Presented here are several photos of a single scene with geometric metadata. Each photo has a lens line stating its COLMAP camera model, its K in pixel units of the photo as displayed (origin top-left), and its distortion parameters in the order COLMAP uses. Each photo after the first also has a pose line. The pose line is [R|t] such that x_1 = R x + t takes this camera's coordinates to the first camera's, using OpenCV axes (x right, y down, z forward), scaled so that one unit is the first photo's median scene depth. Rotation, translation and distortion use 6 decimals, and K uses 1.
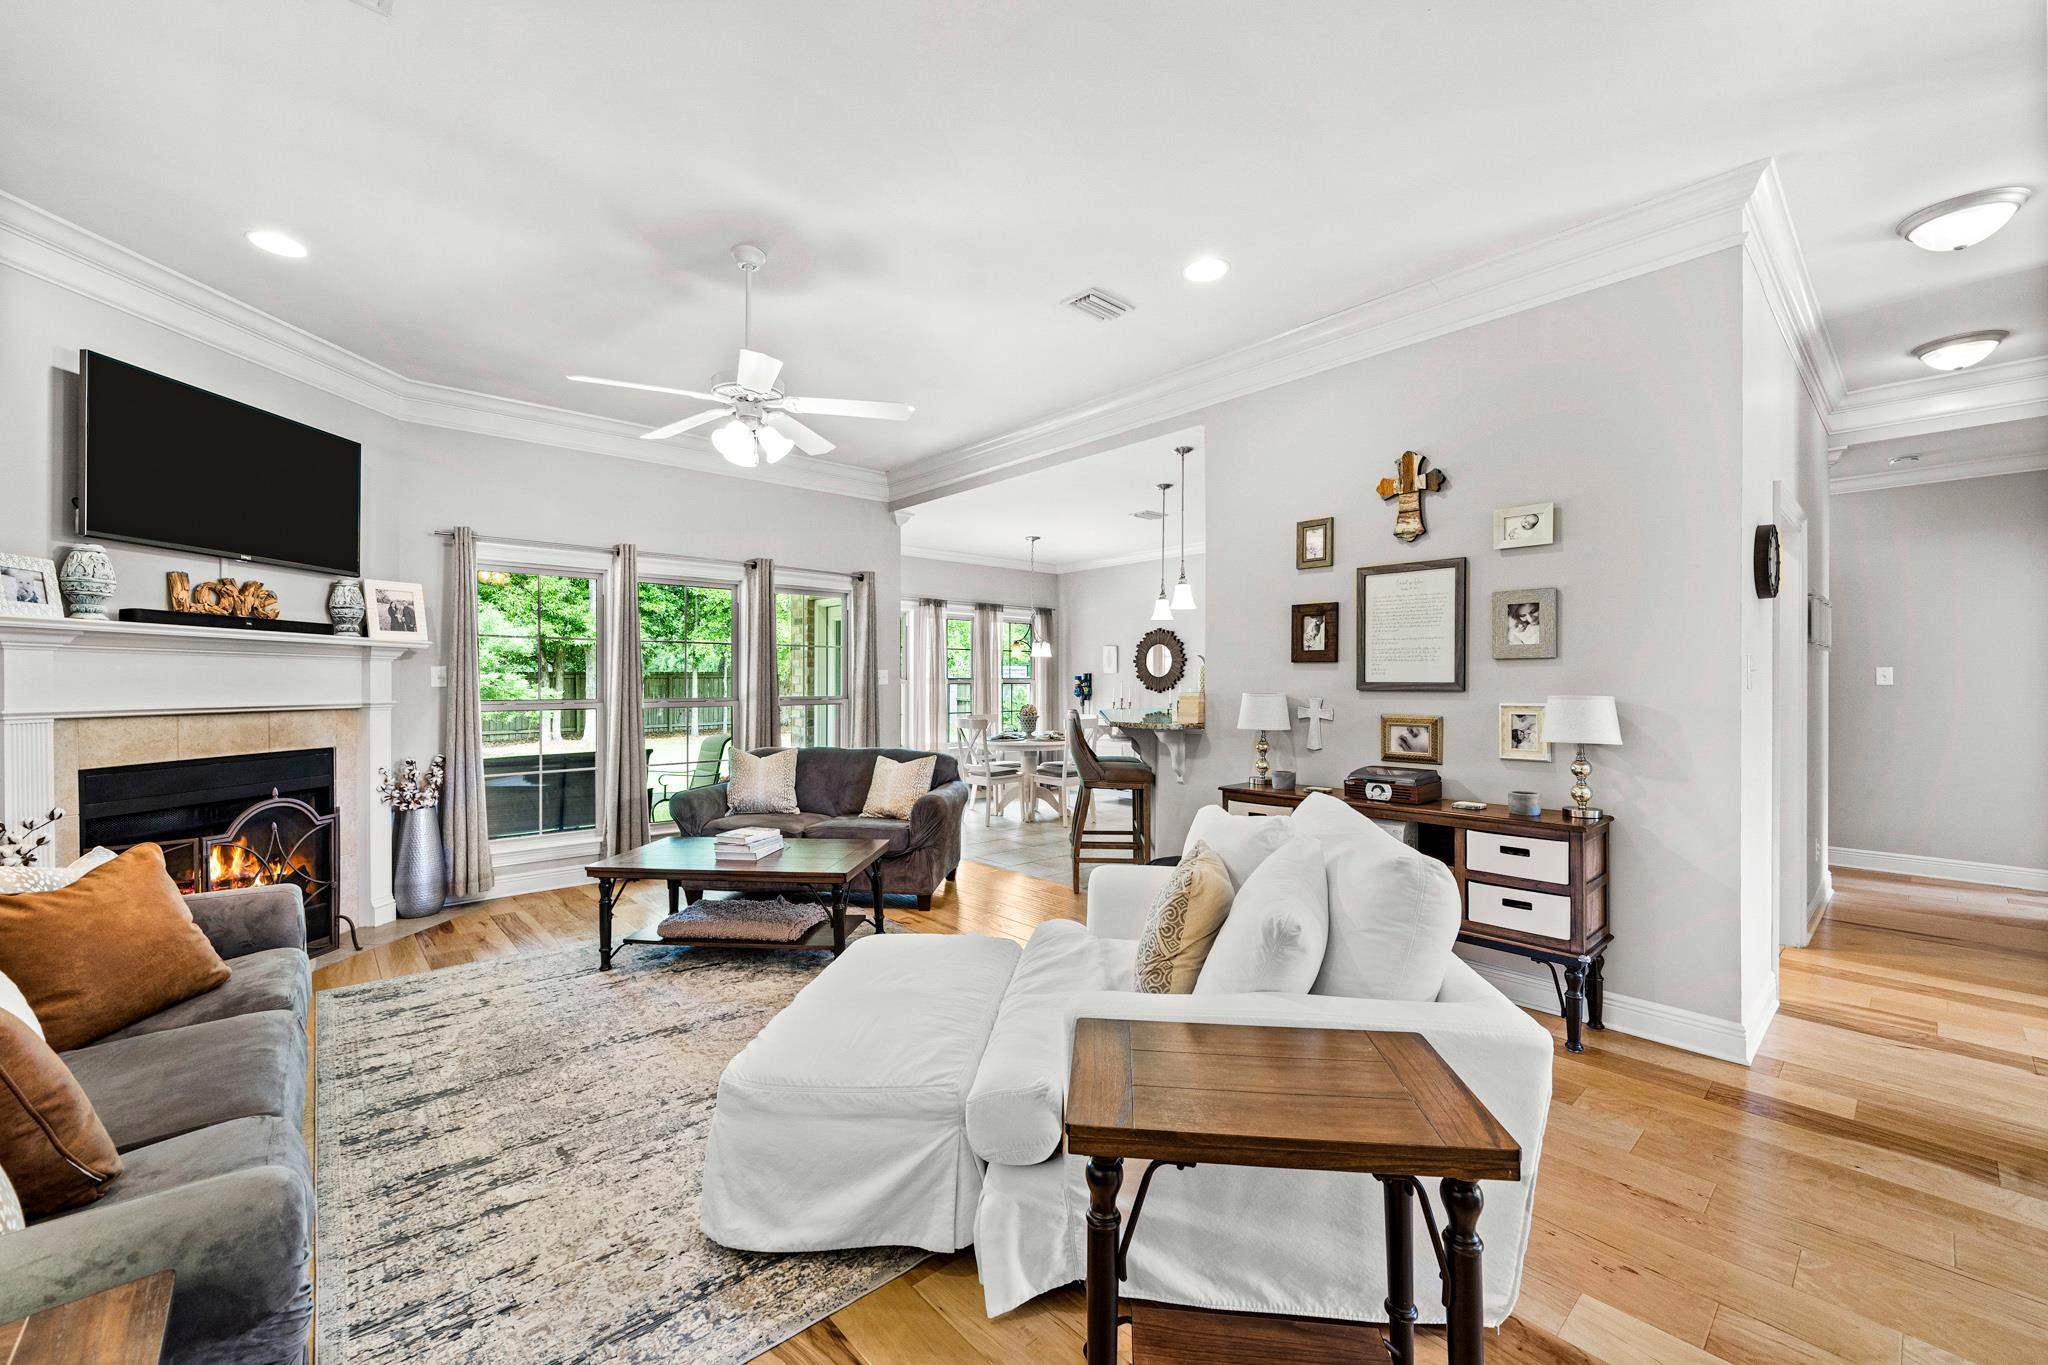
lens RADIAL K [[821.6, 0, 1021.0], [0, 821.6, 682.9], [0, 0, 1]] dist [-0.000567, -0.000603]
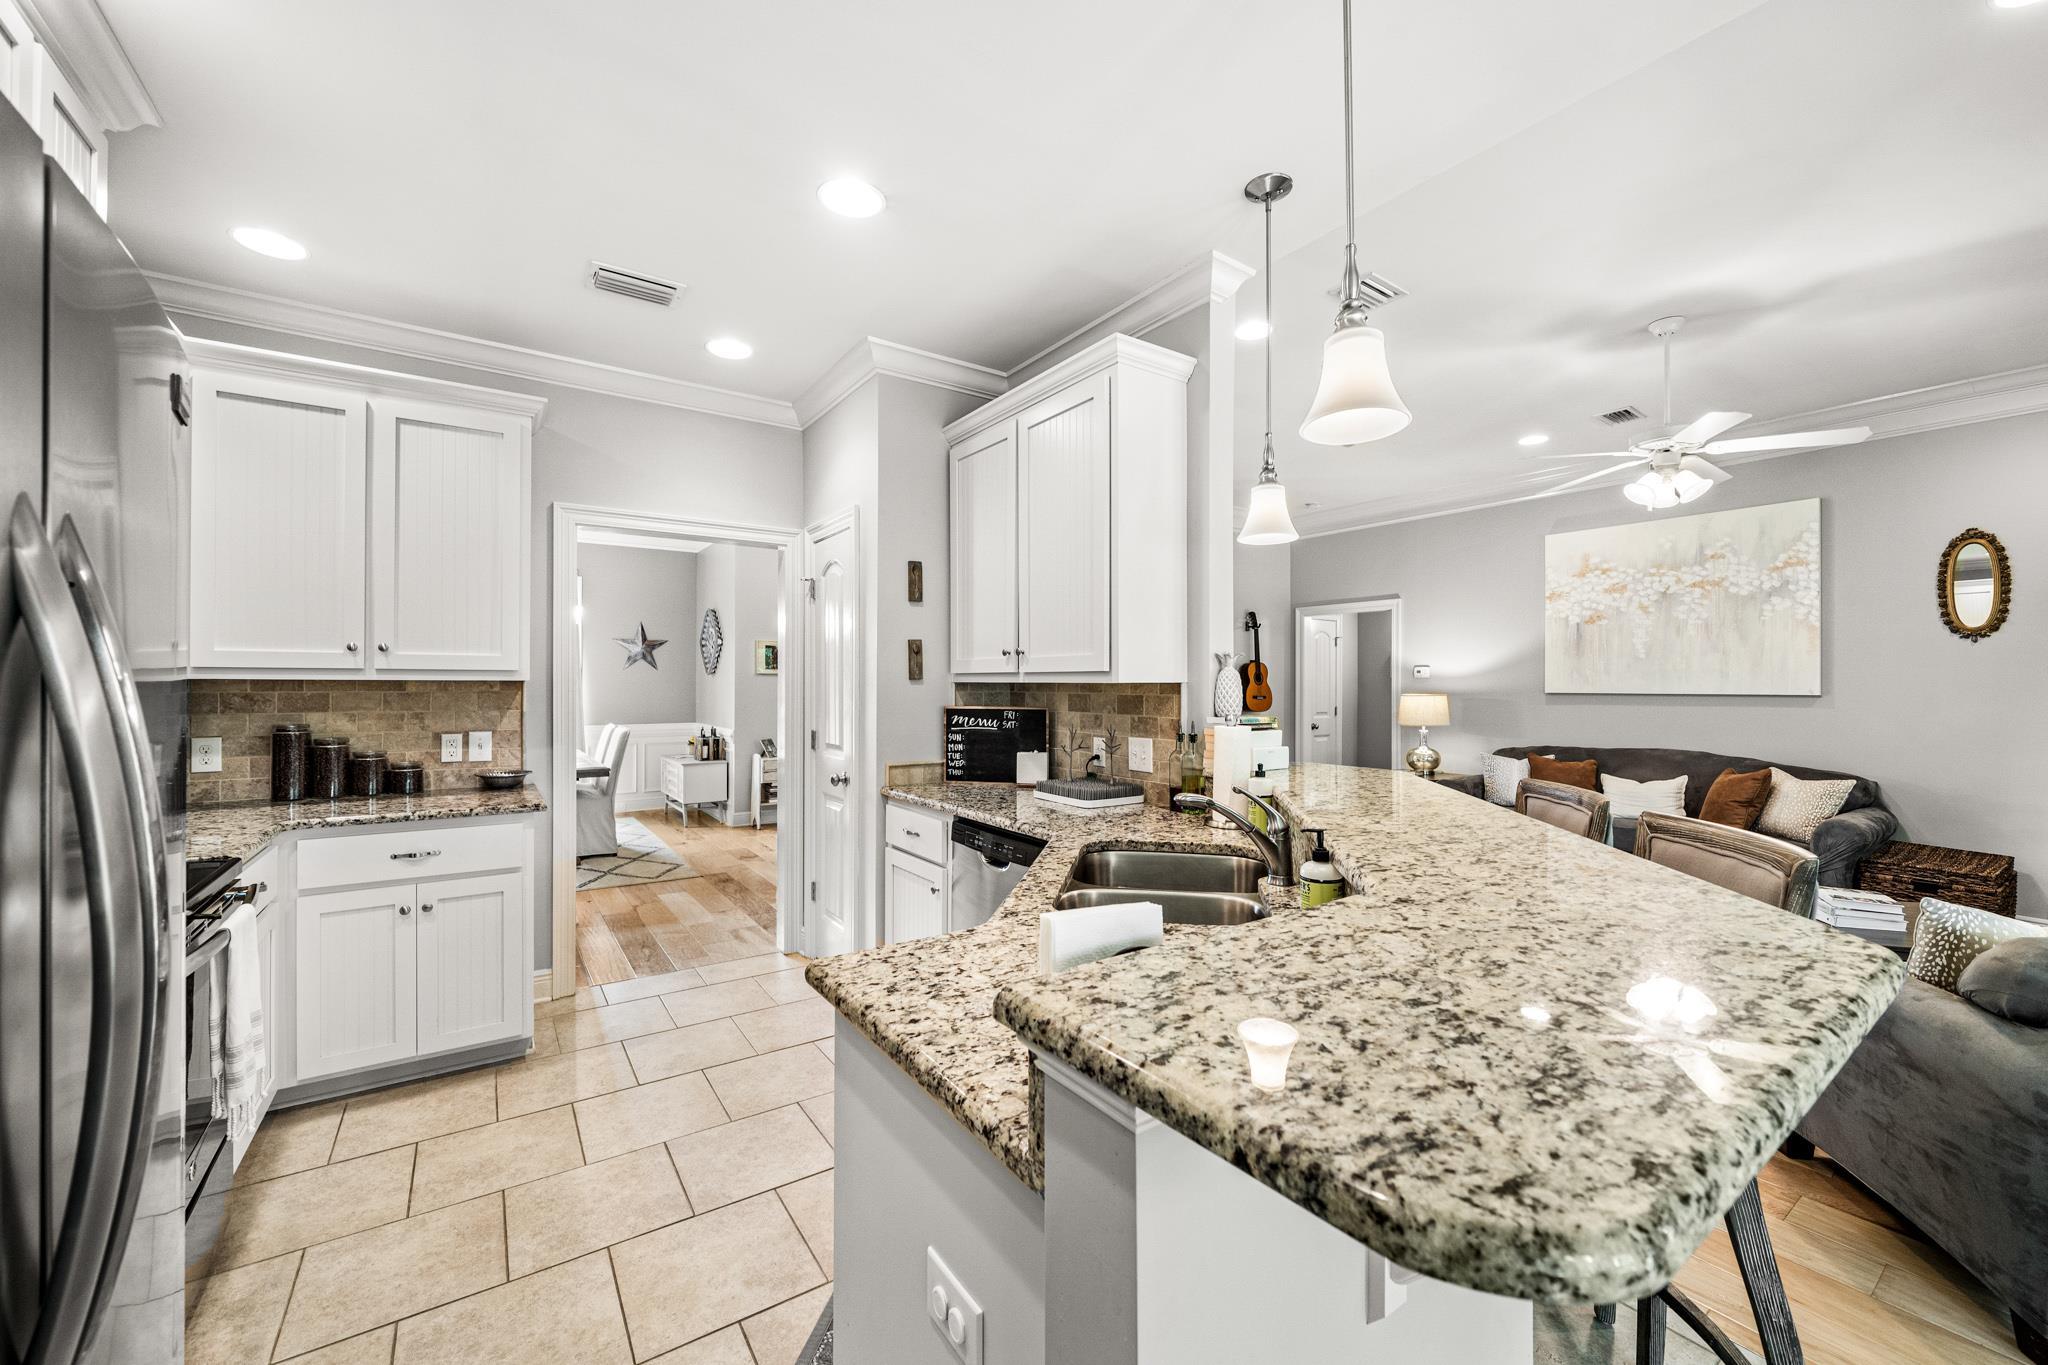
lens RADIAL K [[788.8, 0, 1023.0], [0, 788.8, 681.1], [0, 0, 1]] dist [-0.004612, 0.000846]
pose [[-0.992967, -0.004966, 0.118290, 0.348167], [-0.005356, 0.999981, -0.002977, -0.010036], [-0.118273, -0.003589, -0.992975, 1.776942]]
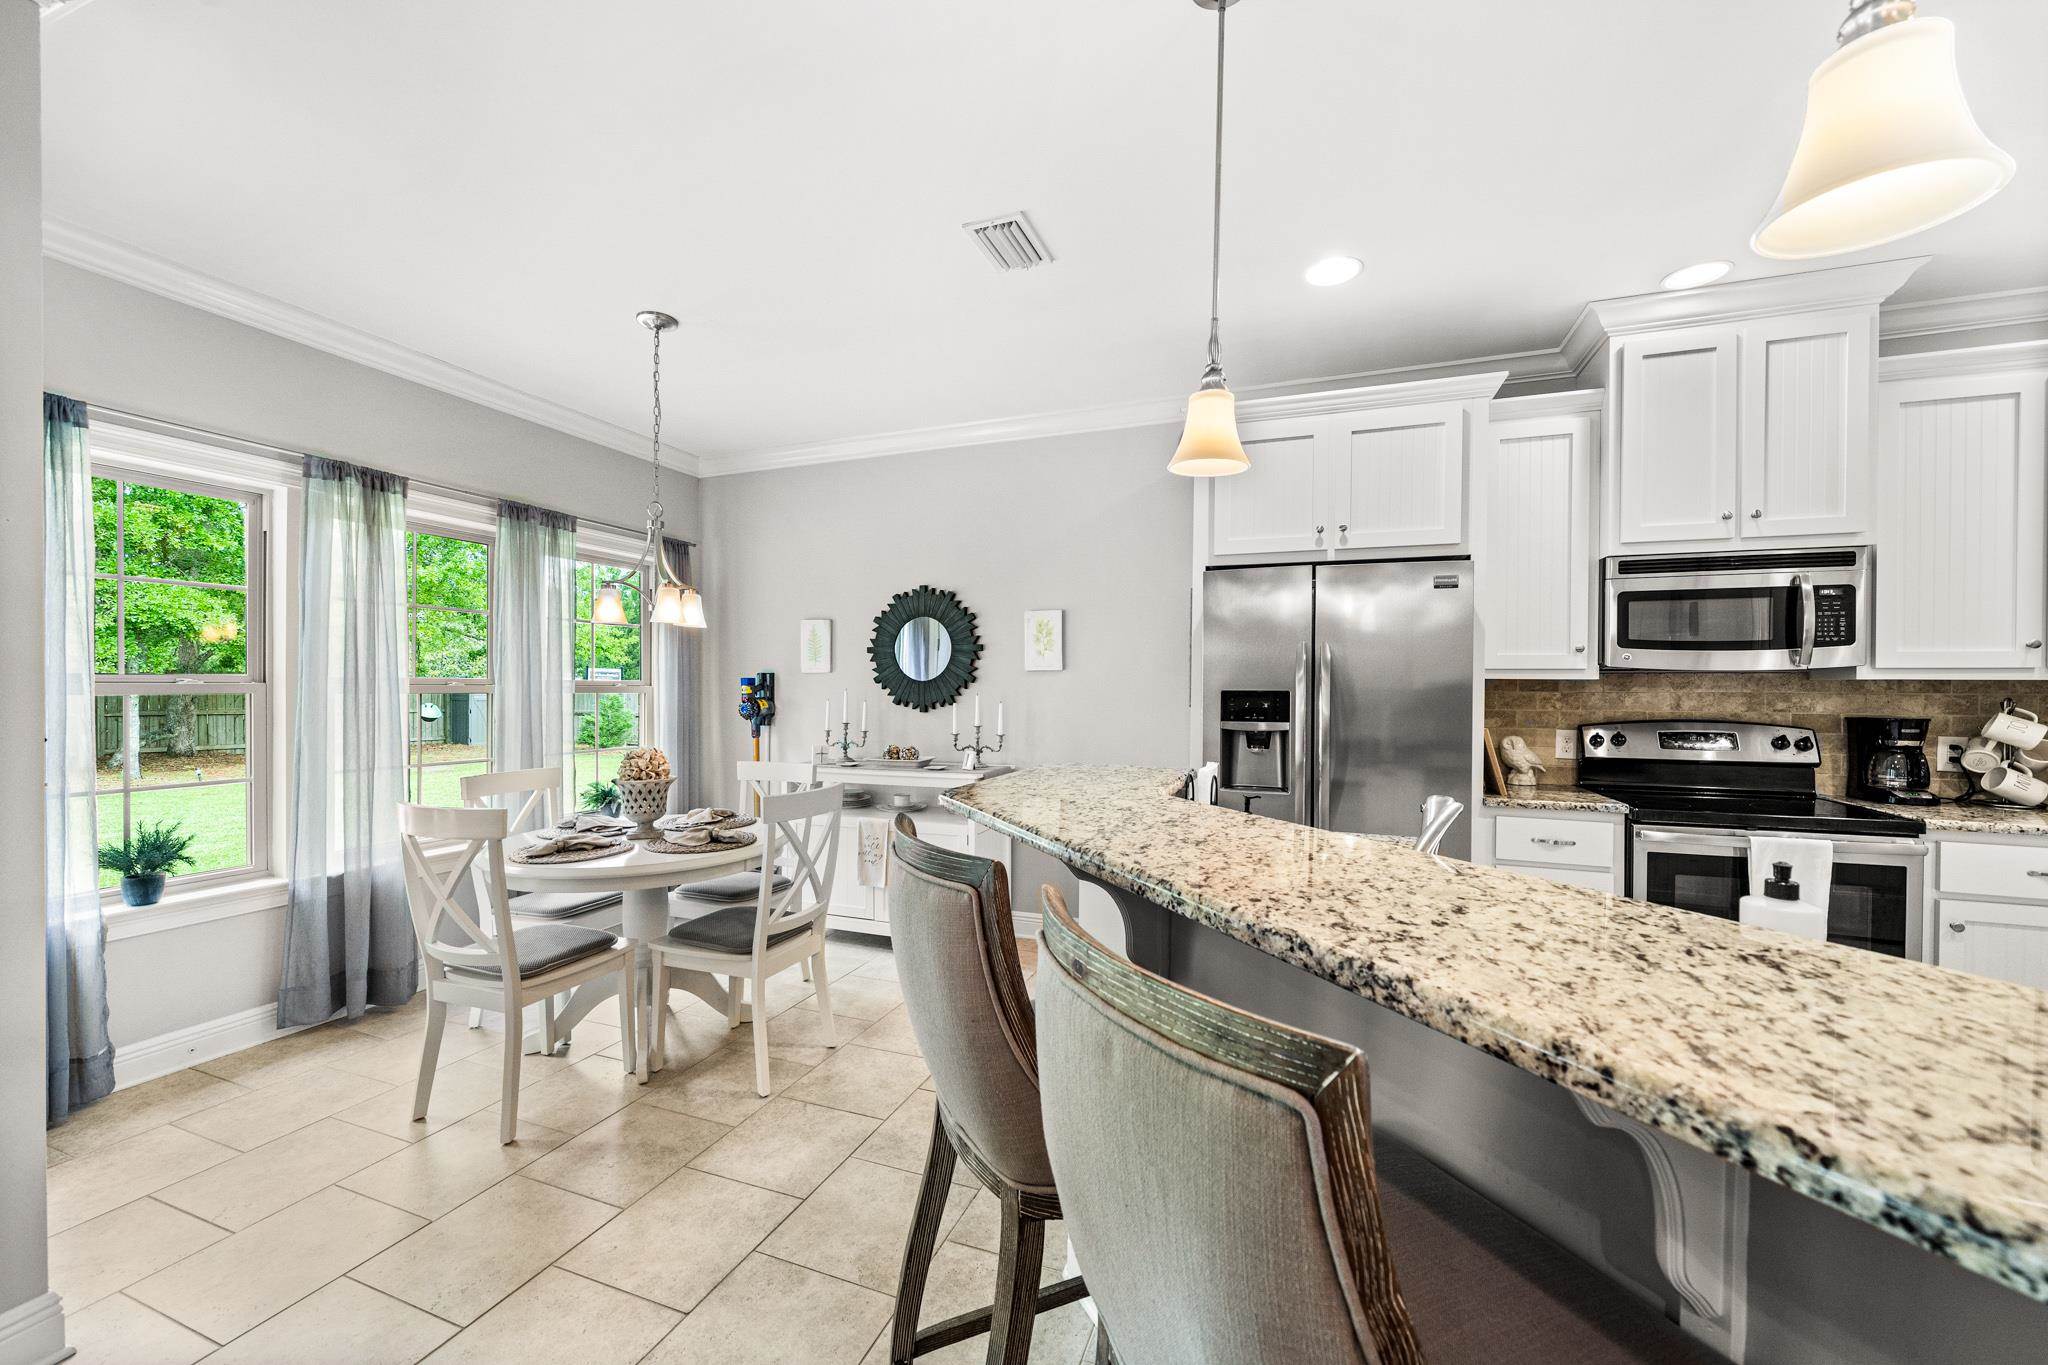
lens RADIAL K [[788.8, 0, 1020.1], [0, 788.8, 691.8], [0, 0, 1]] dist [-0.004612, 0.000846]
pose [[0.888023, 0.001447, 0.459796, -0.008689], [-0.003676, 0.999985, 0.003953, -0.006028], [-0.459784, -0.005201, 0.888016, 1.162824]]
